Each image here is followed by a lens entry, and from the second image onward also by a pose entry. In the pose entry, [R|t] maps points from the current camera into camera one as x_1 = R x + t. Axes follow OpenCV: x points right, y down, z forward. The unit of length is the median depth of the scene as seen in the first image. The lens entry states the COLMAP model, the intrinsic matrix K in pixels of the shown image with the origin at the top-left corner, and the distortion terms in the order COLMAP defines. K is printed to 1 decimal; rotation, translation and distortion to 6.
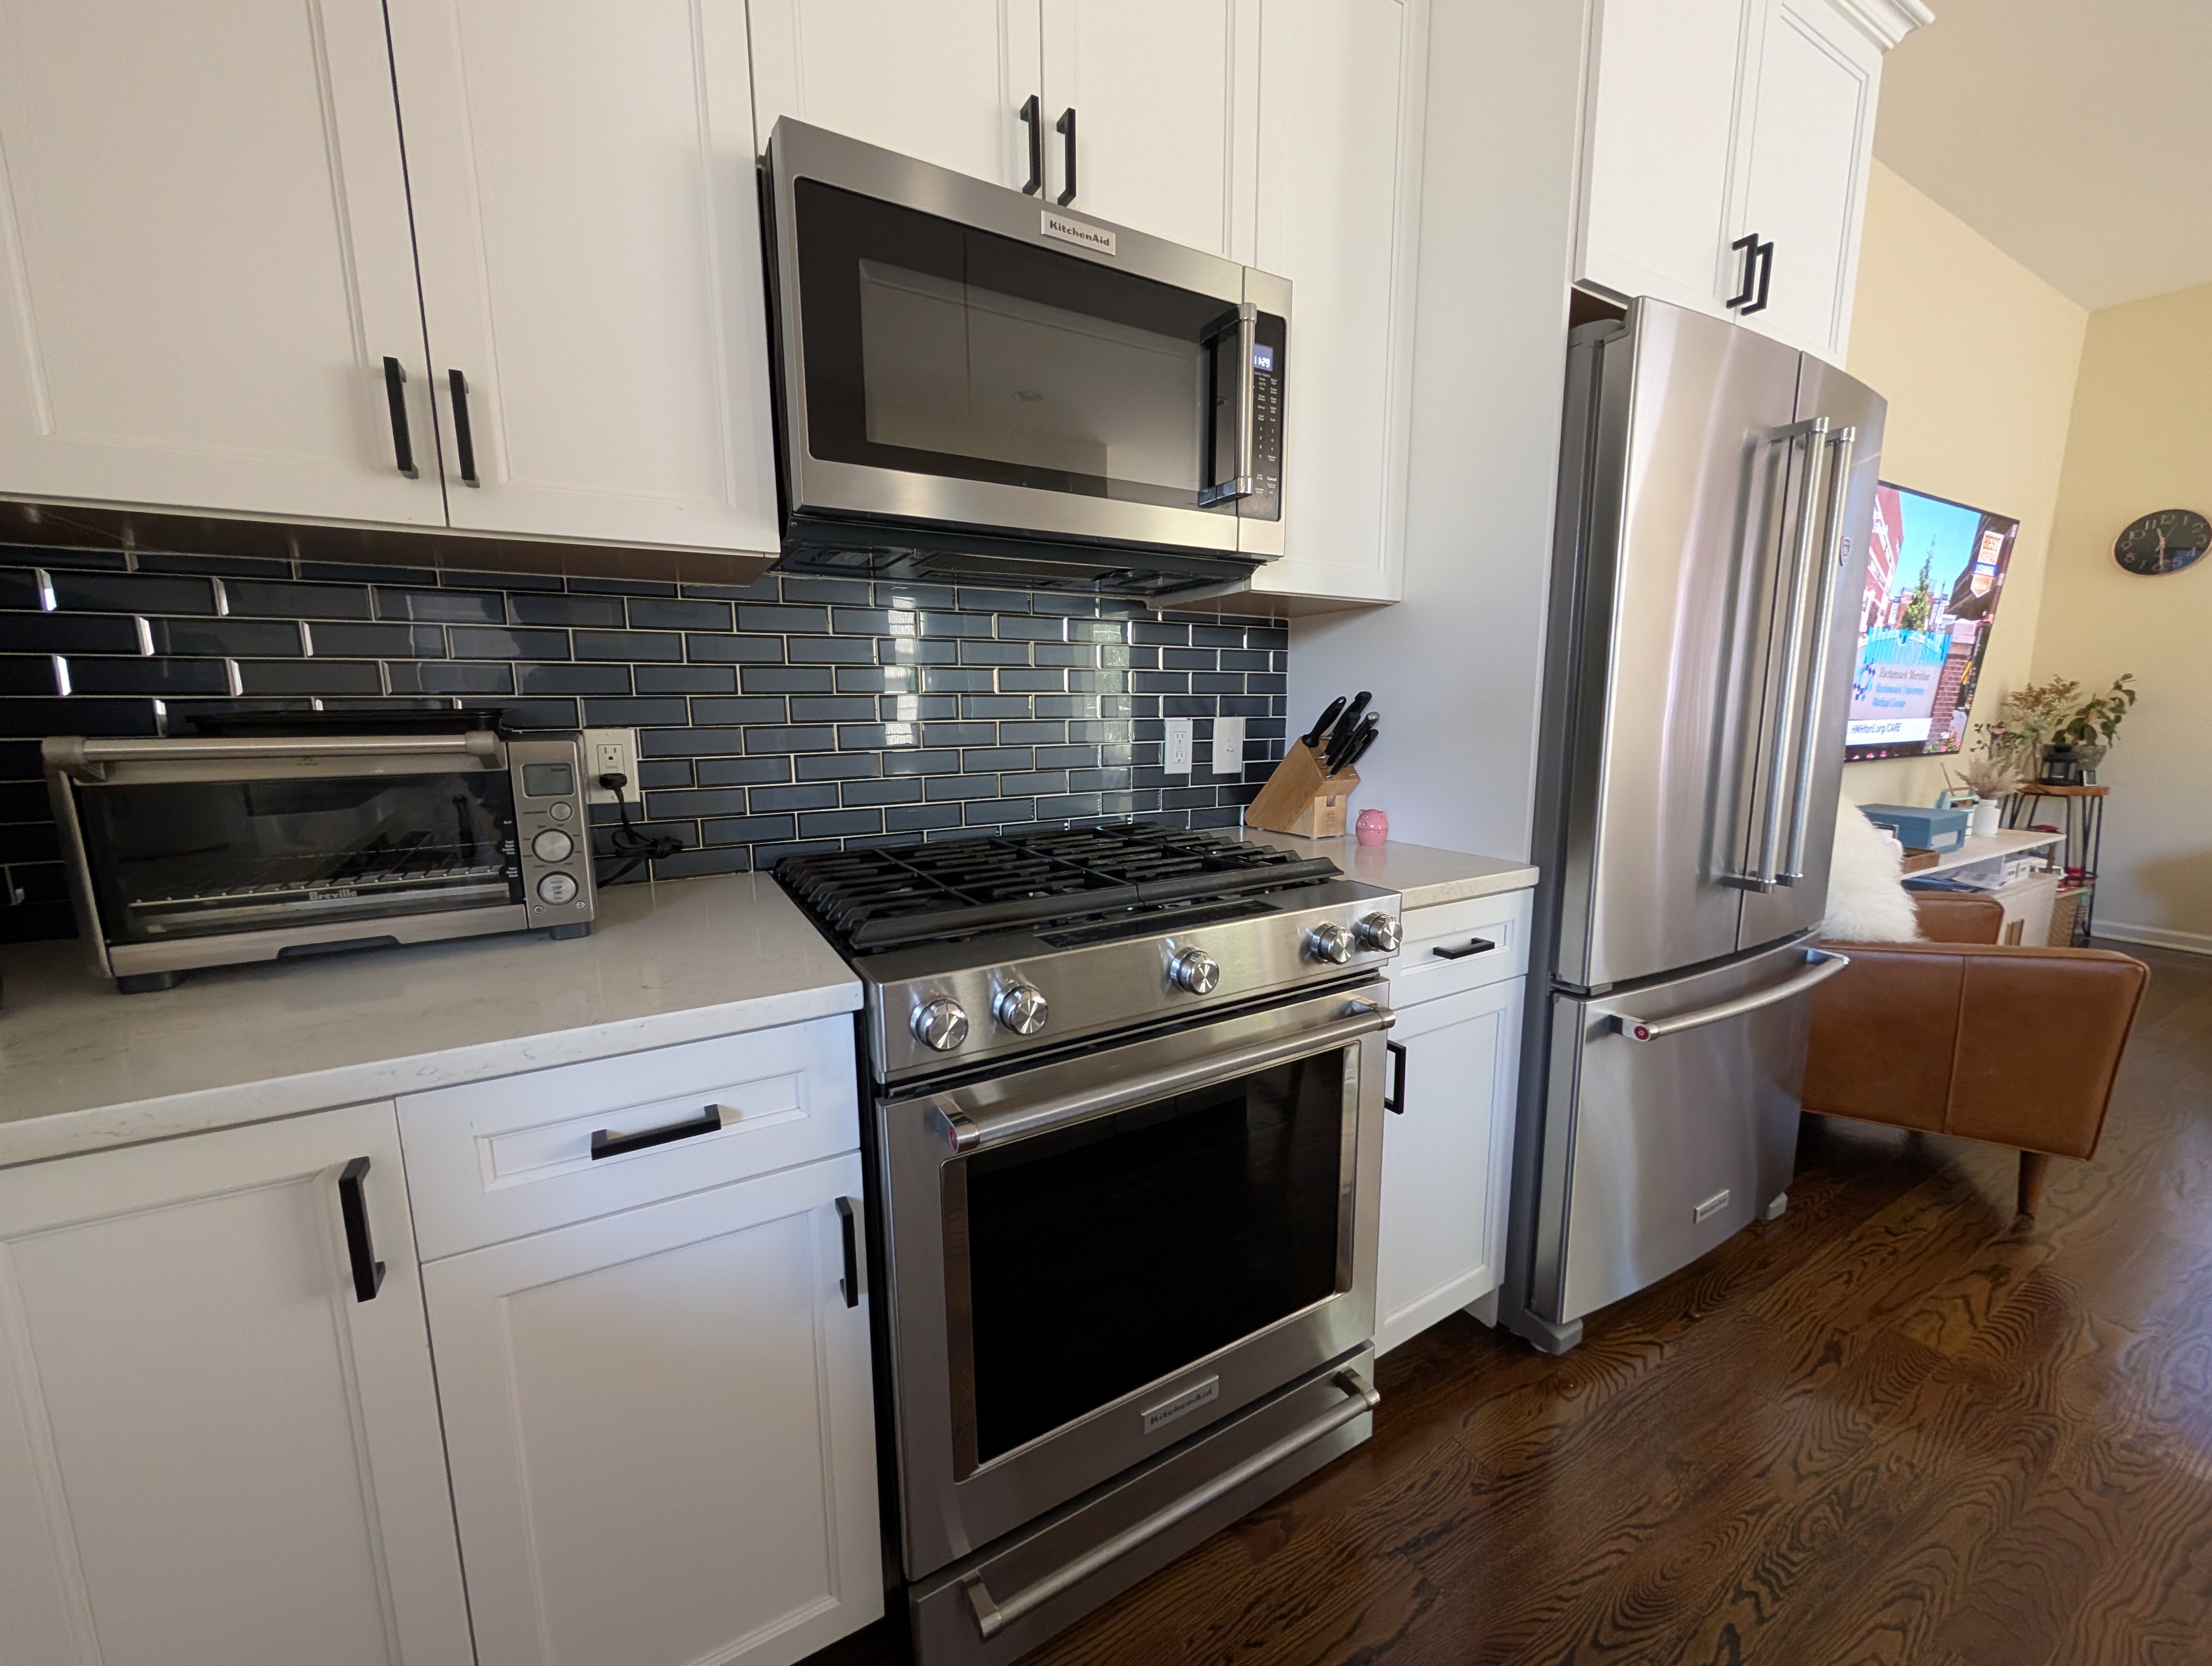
lens RADIAL K [[838.3, 0, 1109.0], [0, 838.3, 823.1], [0, 0, 1]] dist [-0.002450, -0.000325]
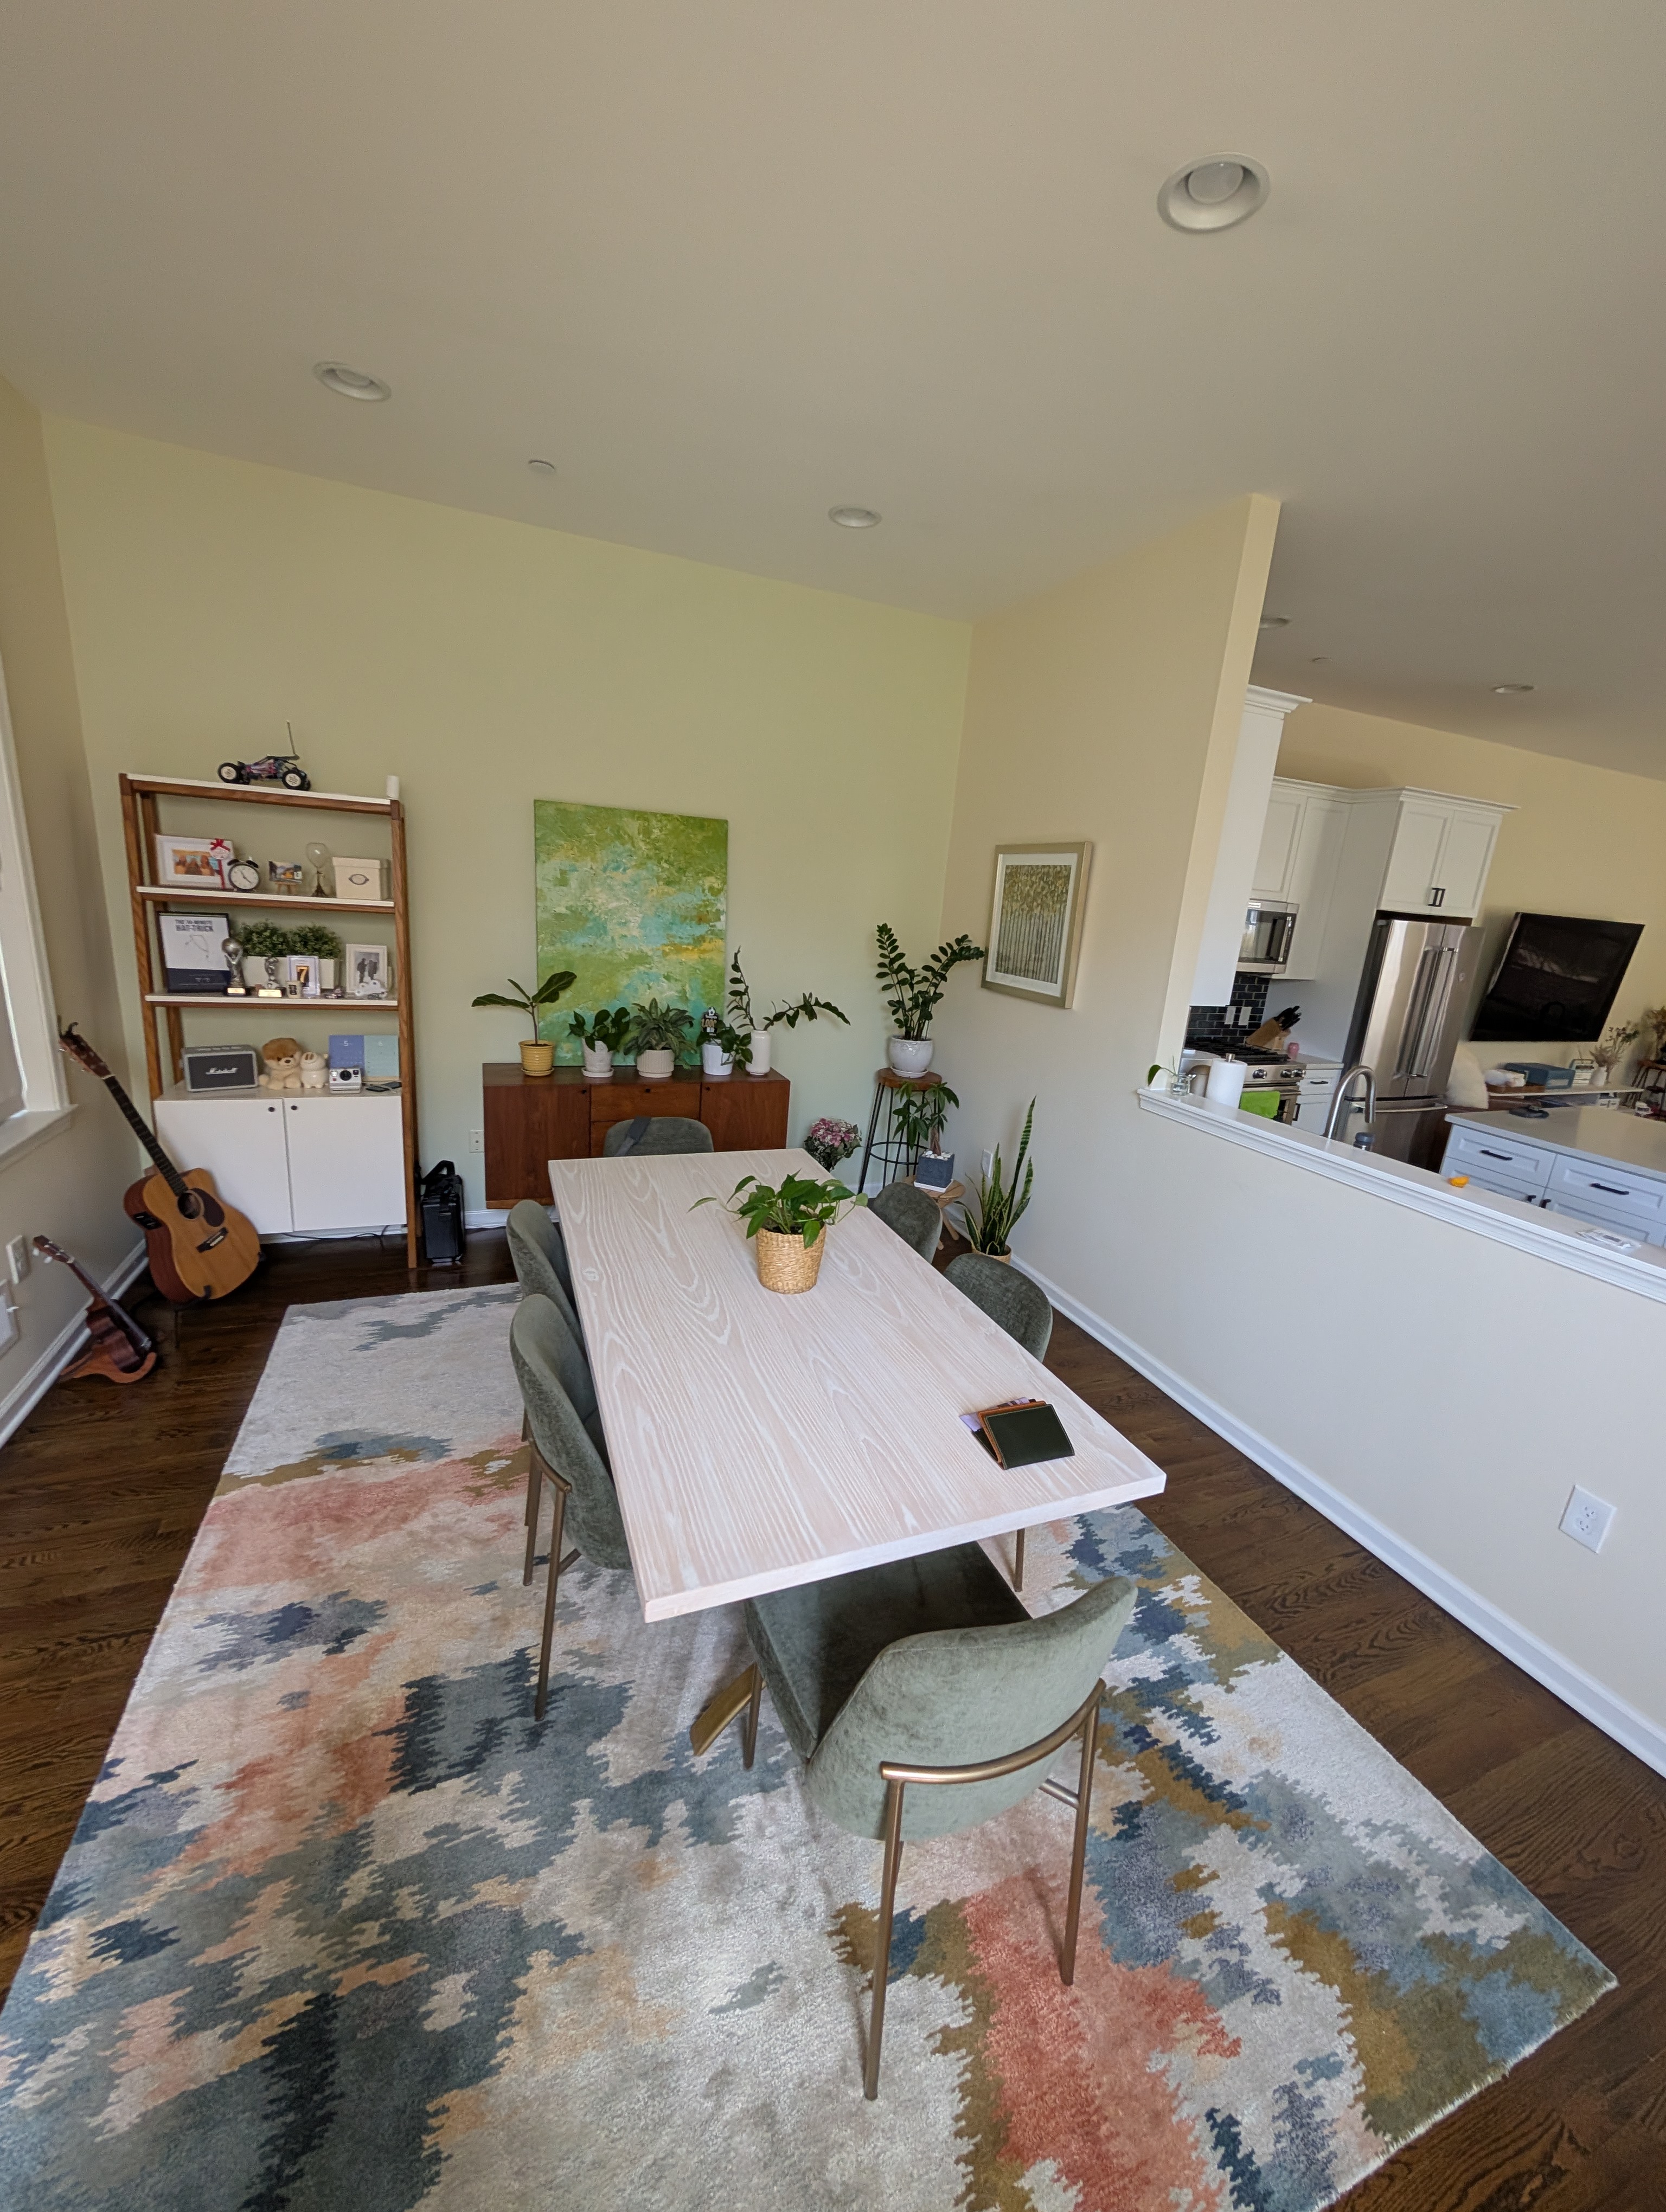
lens RADIAL K [[838.3, 0, 829.6], [0, 838.3, 1100.2], [0, 0, 1]] dist [-0.002450, -0.000325]
pose [[0.988221, 0.108079, -0.108339, -1.136367], [-0.096770, 0.989783, 0.104714, 0.041118], [0.118550, -0.092997, 0.988584, -2.543080]]
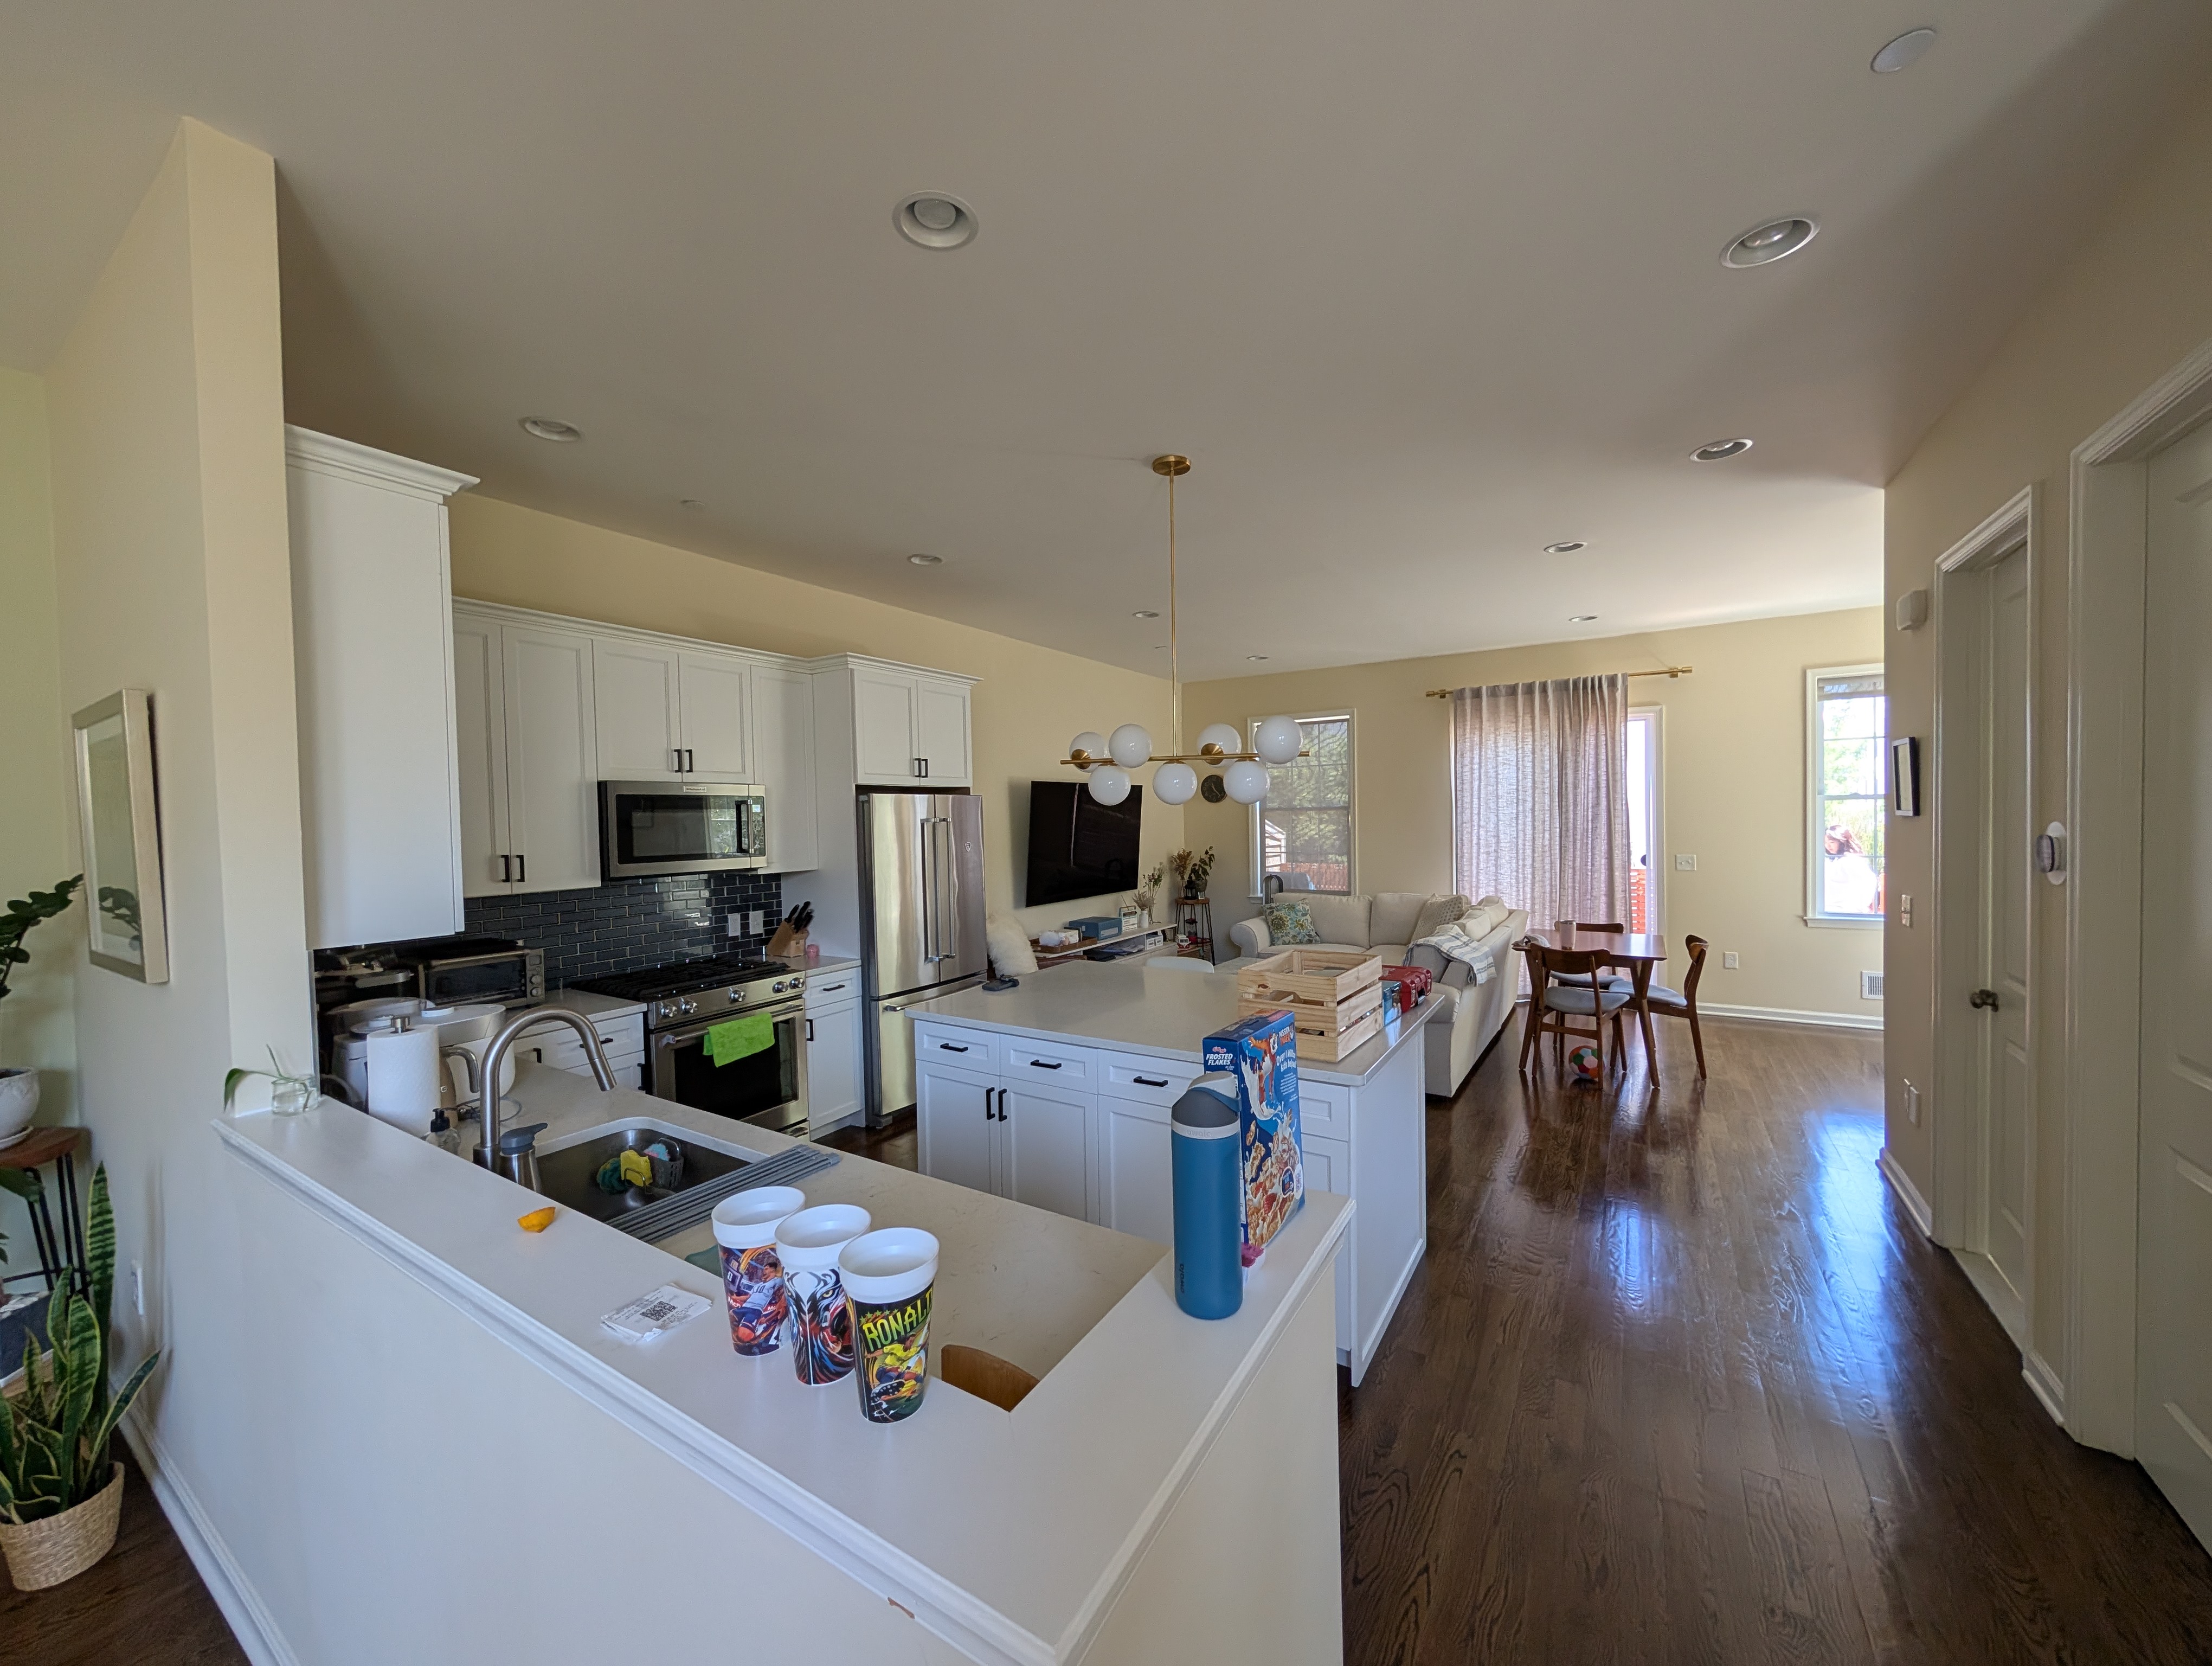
lens RADIAL K [[838.3, 0, 1104.9], [0, 838.3, 835.1], [0, 0, 1]] dist [-0.002450, -0.000325]
pose [[0.884459, -0.025799, 0.465905, -0.109193], [0.085739, 0.990456, -0.107918, 0.008135], [-0.458674, 0.135395, 0.878229, -1.964175]]
